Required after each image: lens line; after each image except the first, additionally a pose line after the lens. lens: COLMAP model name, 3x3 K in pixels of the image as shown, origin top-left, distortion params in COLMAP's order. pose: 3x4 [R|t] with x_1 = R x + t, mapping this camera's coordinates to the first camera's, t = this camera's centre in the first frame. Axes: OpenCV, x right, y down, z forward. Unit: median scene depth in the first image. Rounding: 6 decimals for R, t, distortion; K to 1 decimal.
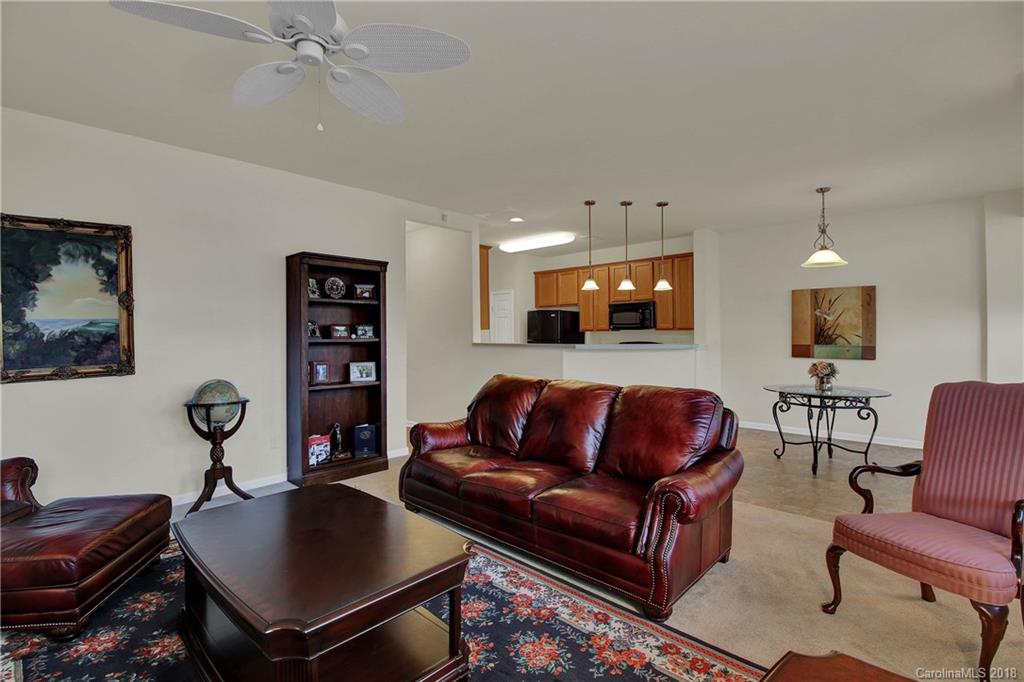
lens RADIAL K [[482.9, 0, 502.0], [0, 482.9, 332.9], [0, 0, 1]] dist [-0.018620, -0.000291]
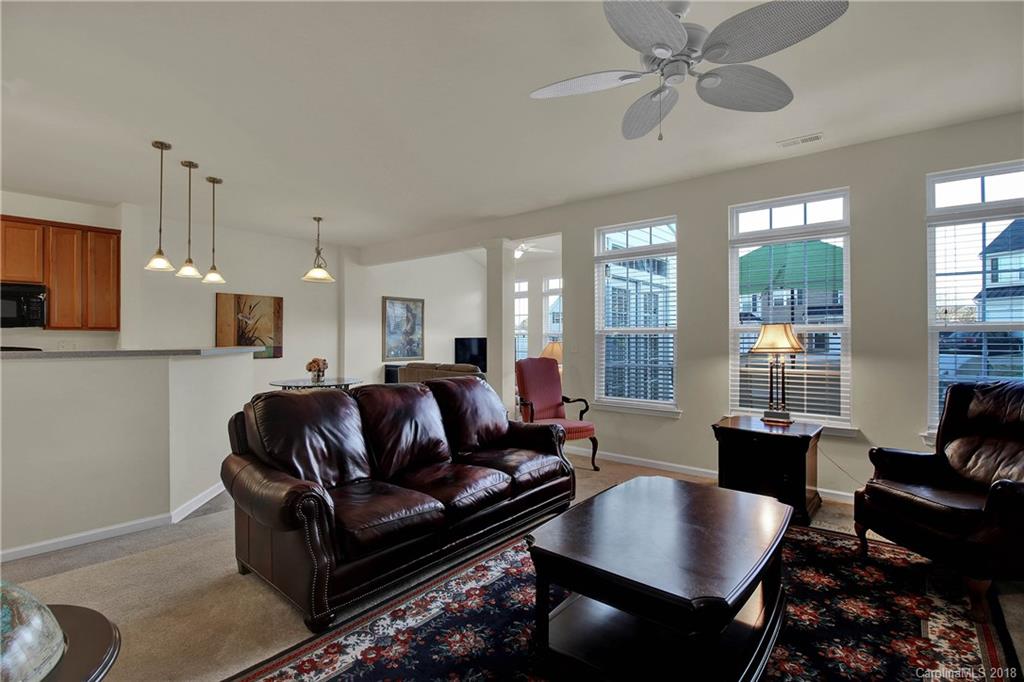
lens RADIAL K [[469.8, 0, 532.4], [0, 469.8, 330.9], [0, 0, 1]] dist [-0.002959, -0.000489]
pose [[-0.121886, 0.015675, 0.992420, -0.584002], [-0.006908, 0.999838, -0.016641, 0.003919], [-0.992520, -0.008883, -0.121758, 0.594085]]
